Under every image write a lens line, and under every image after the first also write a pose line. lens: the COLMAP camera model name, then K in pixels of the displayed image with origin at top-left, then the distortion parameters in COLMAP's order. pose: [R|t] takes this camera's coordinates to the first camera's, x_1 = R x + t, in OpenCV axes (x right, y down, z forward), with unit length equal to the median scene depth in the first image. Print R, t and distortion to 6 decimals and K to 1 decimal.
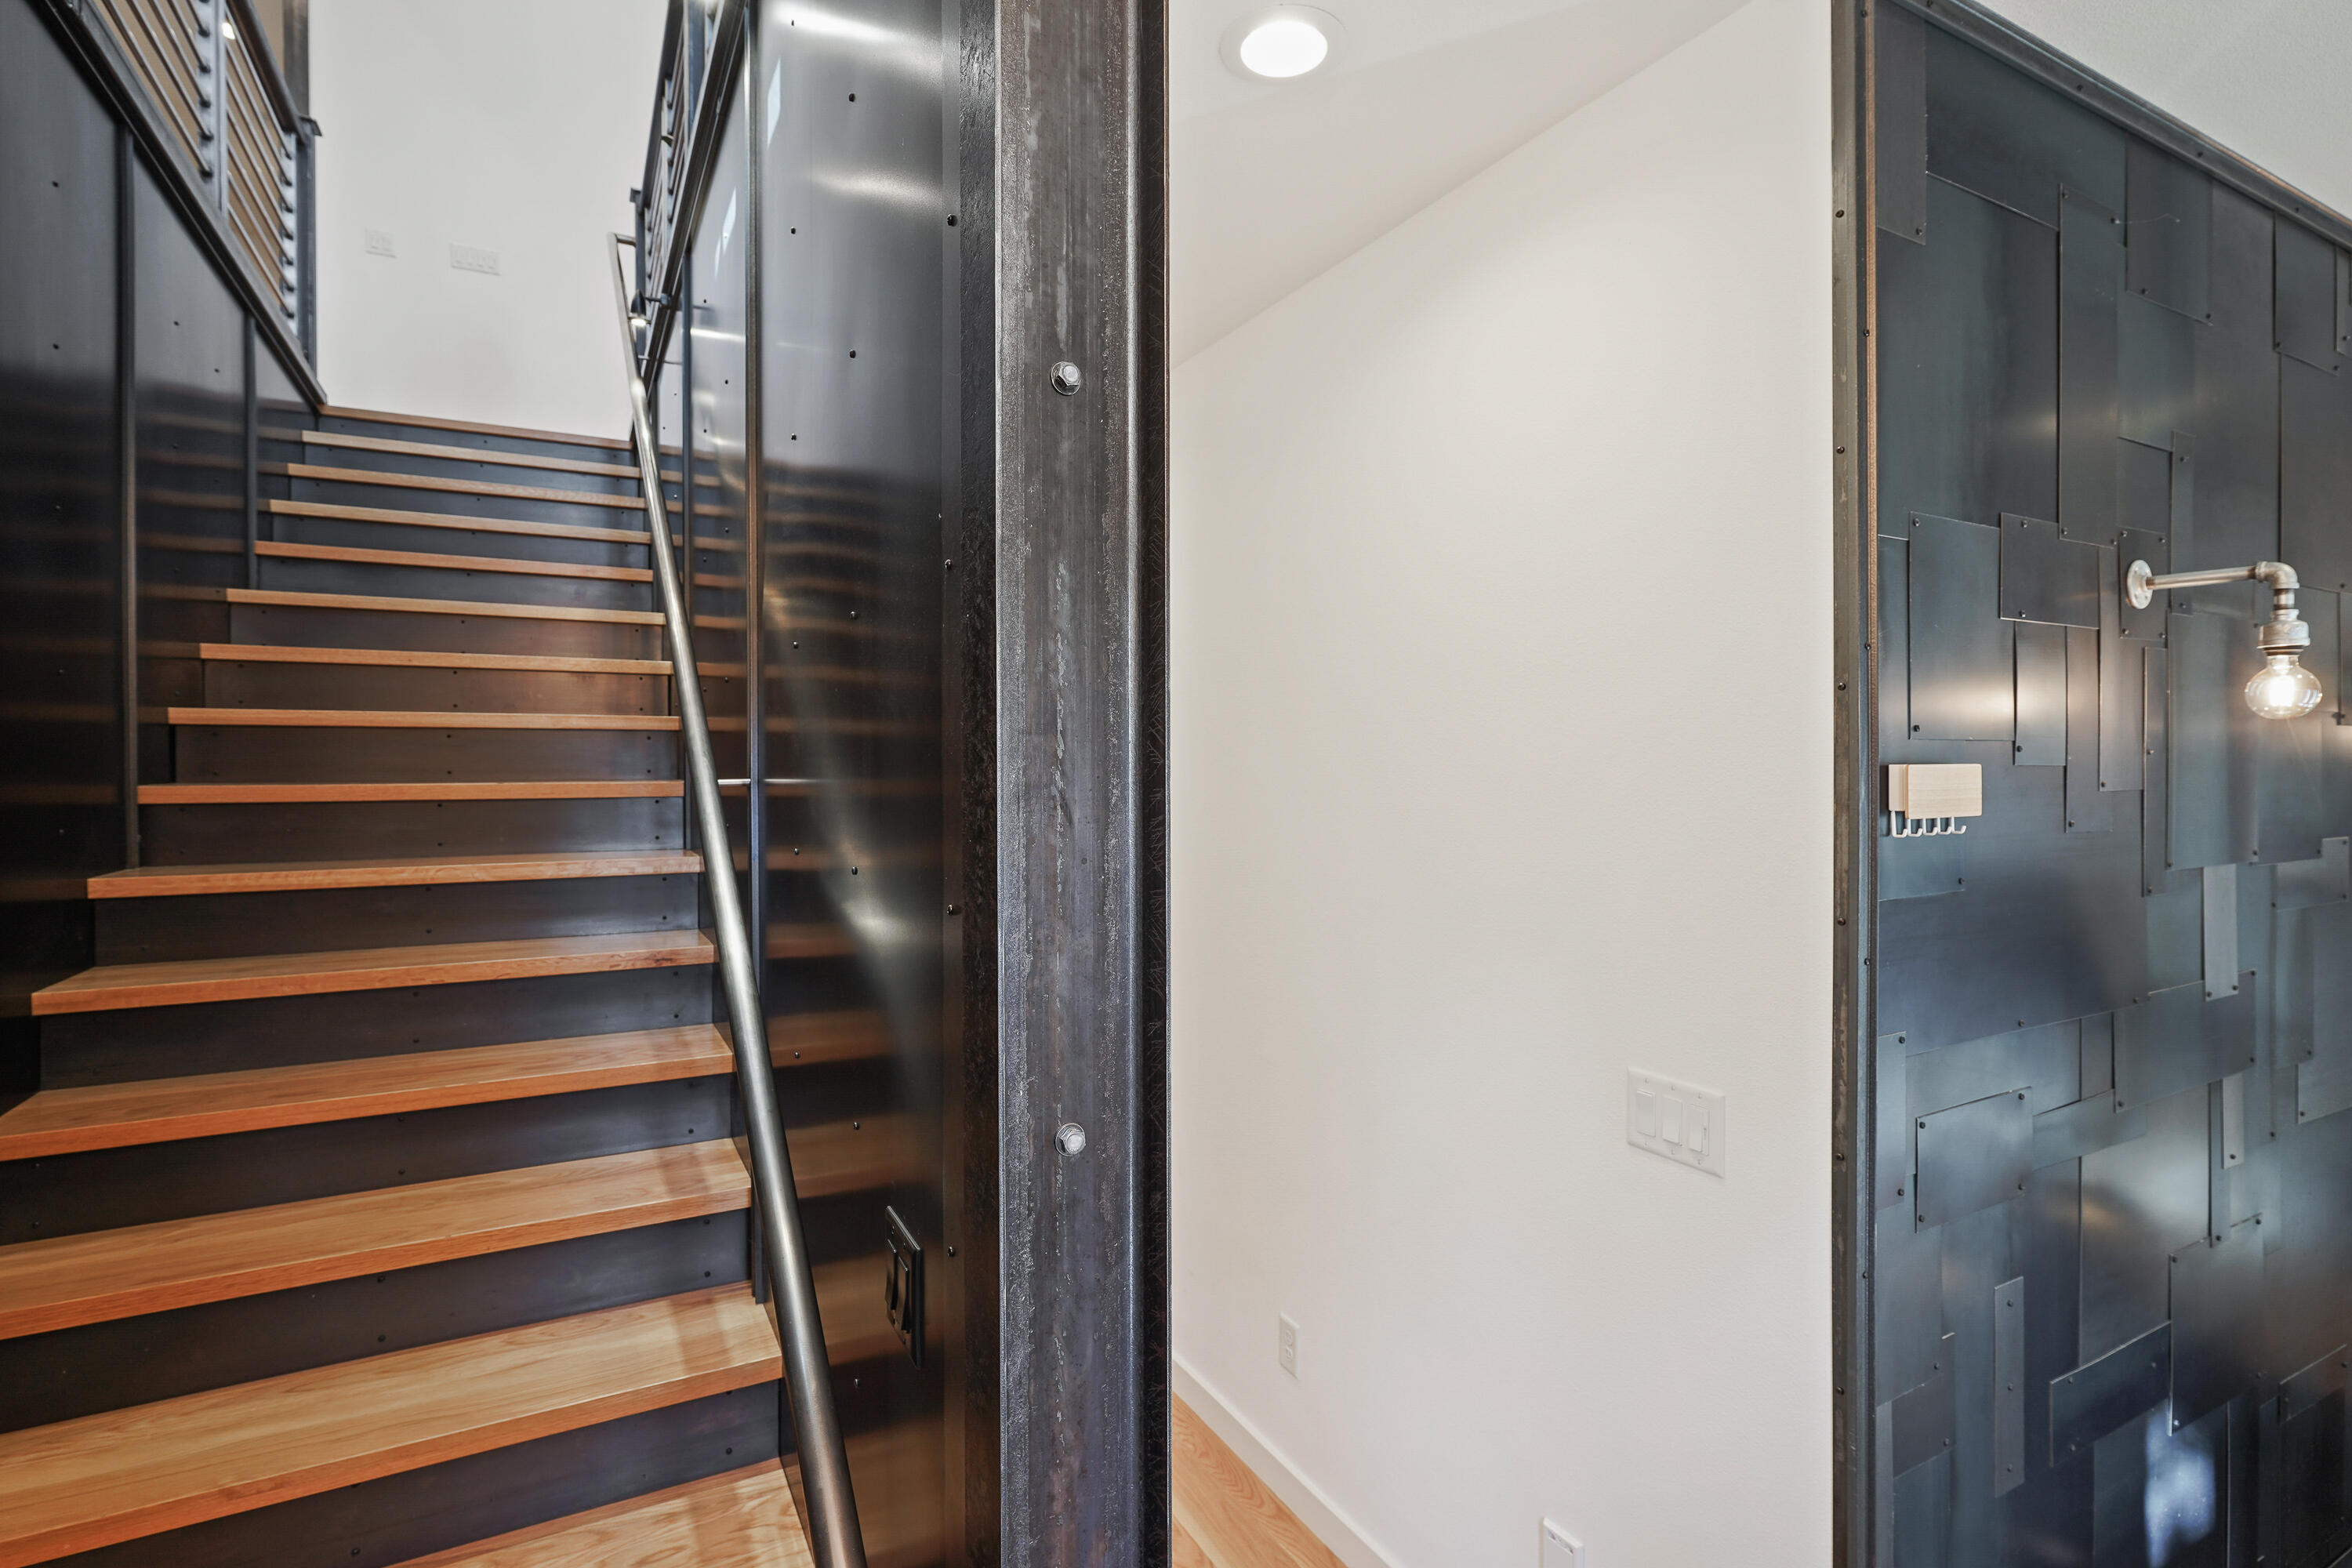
lens RADIAL K [[1151.8, 0, 1180.9], [0, 1151.8, 779.2], [0, 0, 1]] dist [-0.008631, 0.006136]
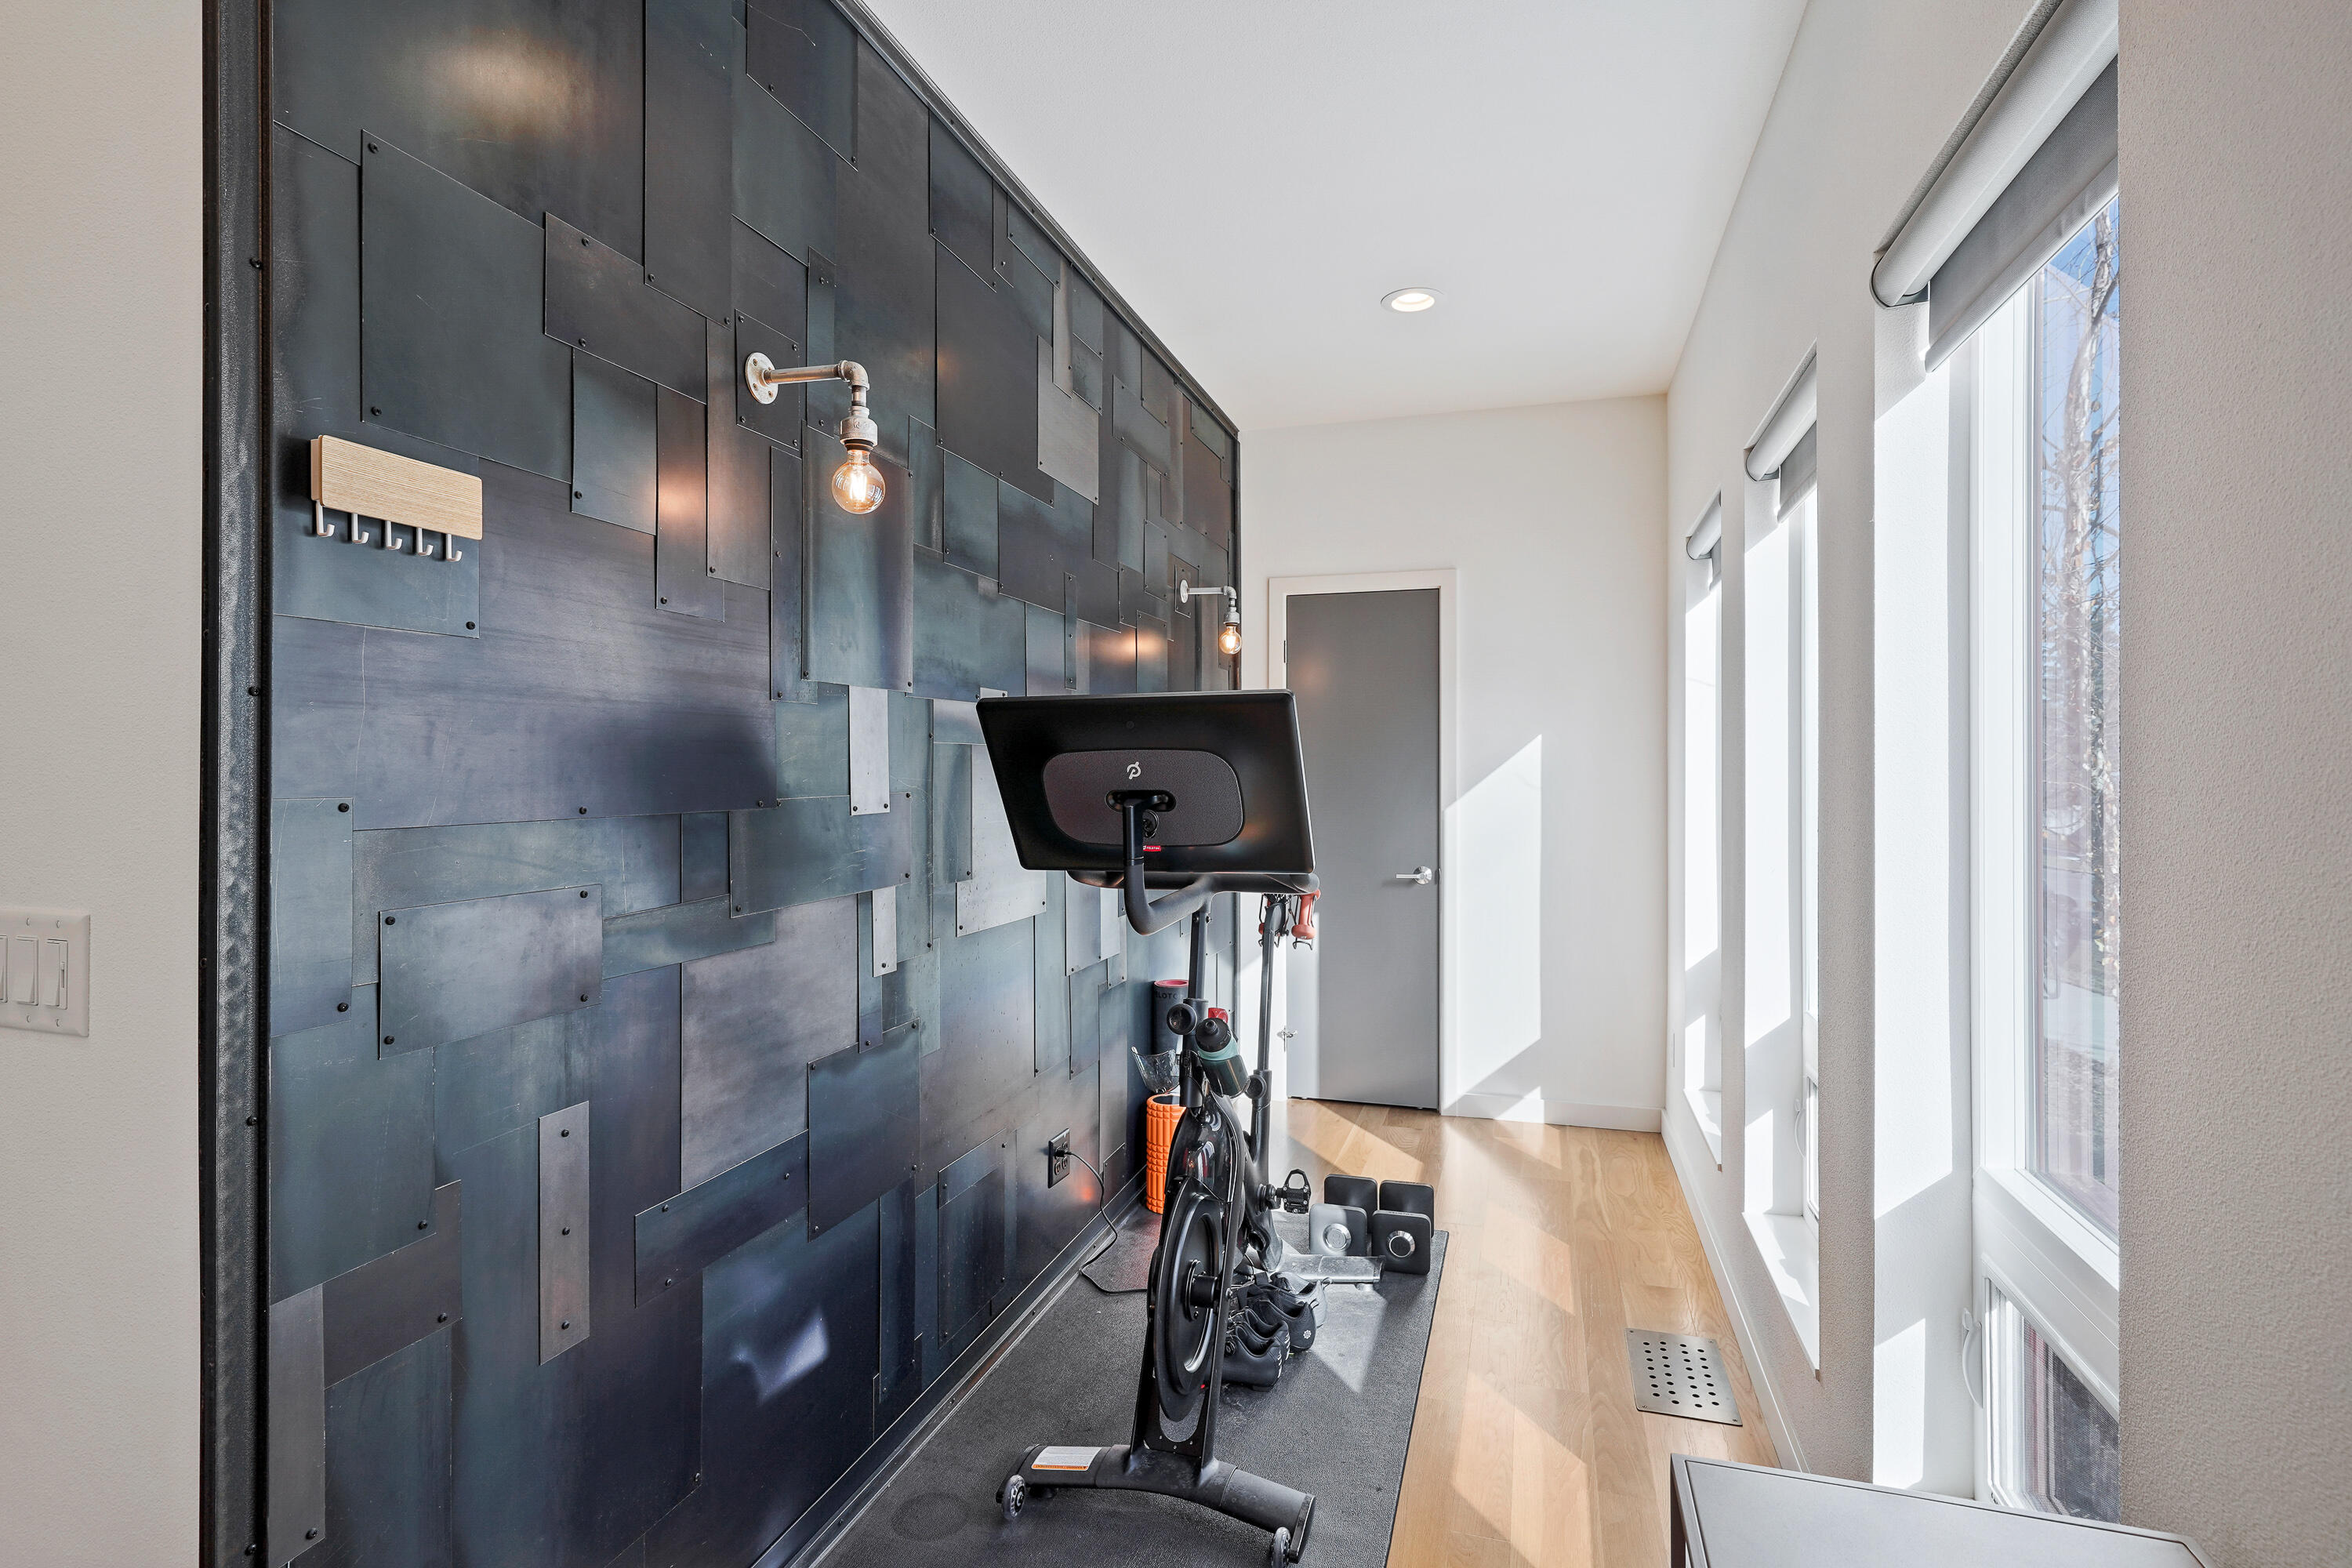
lens RADIAL K [[1151.8, 0, 1177.0], [0, 1151.8, 773.0], [0, 0, 1]] dist [-0.008631, 0.006136]
pose [[0.721396, 0.001289, 0.692522, 0.448213], [0.006241, 0.999946, -0.008363, 0.192651], [-0.692495, 0.010355, 0.721349, 0.056351]]
